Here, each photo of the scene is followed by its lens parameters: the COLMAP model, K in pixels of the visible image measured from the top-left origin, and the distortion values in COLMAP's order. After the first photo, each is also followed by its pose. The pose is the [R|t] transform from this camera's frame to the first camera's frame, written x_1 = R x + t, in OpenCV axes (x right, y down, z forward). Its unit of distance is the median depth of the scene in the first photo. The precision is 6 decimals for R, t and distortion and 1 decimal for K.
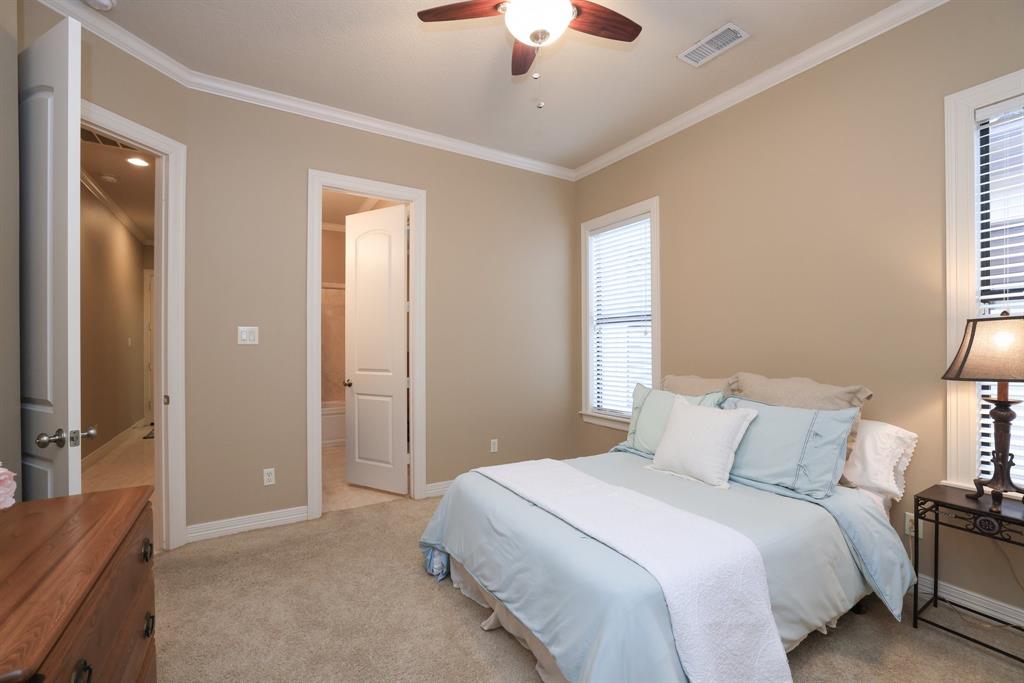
lens RADIAL K [[448.7, 0, 508.5], [0, 448.7, 342.6], [0, 0, 1]] dist [-0.032434, 0.015716]
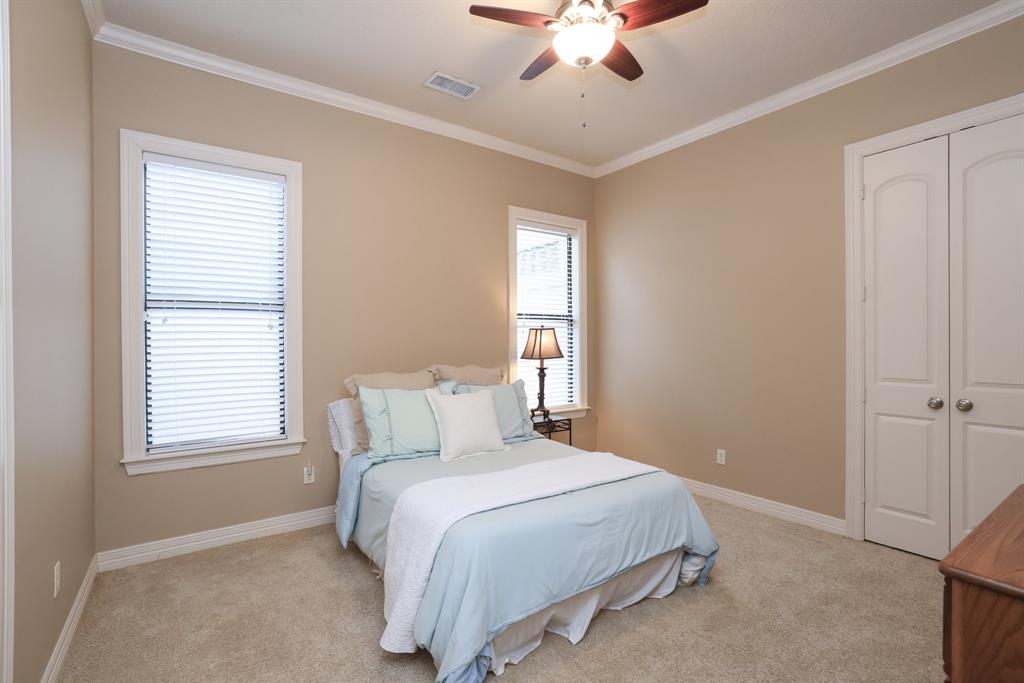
lens RADIAL K [[480.8, 0, 514.2], [0, 480.8, 343.3], [0, 0, 1]] dist [-0.014027, 0.000952]
pose [[-0.076835, -0.003975, 0.997036, -0.968815], [-0.002378, 0.999990, 0.003803, 0.004420], [-0.997041, -0.002079, -0.076843, 1.108082]]
